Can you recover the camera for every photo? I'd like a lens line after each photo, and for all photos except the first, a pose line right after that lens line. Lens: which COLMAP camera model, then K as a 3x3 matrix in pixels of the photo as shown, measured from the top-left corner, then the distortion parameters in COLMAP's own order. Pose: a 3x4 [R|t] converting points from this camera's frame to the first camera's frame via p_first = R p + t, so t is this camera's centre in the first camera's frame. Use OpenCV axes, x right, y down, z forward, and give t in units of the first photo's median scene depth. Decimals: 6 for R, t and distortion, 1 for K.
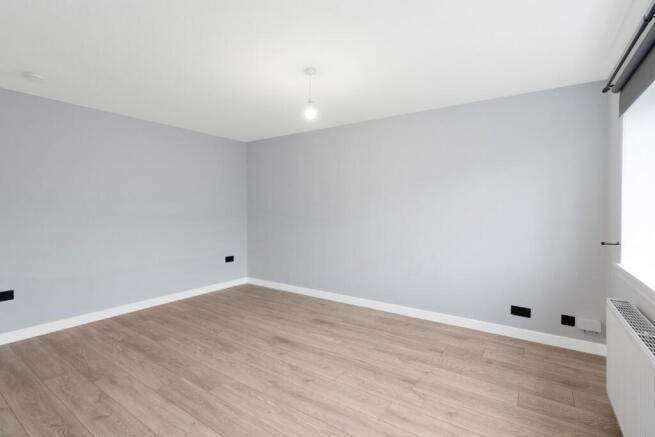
lens RADIAL K [[309.7, 0, 327.5], [0, 309.7, 218.5], [0, 0, 1]] dist [0.000211, 0.000224]
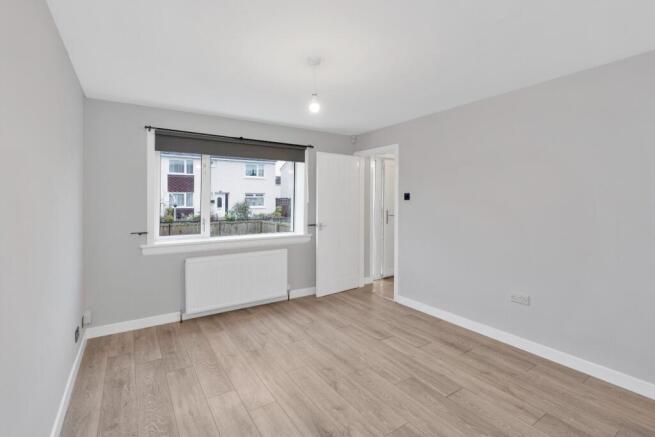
lens RADIAL K [[307.3, 0, 325.6], [0, 307.3, 206.5], [0, 0, 1]] dist [-0.000226, -0.000066]
pose [[-0.919479, -0.004773, 0.393111, -0.528054], [0.016110, 0.998629, 0.049806, -0.145255], [-0.392809, 0.052129, -0.918141, 2.131657]]
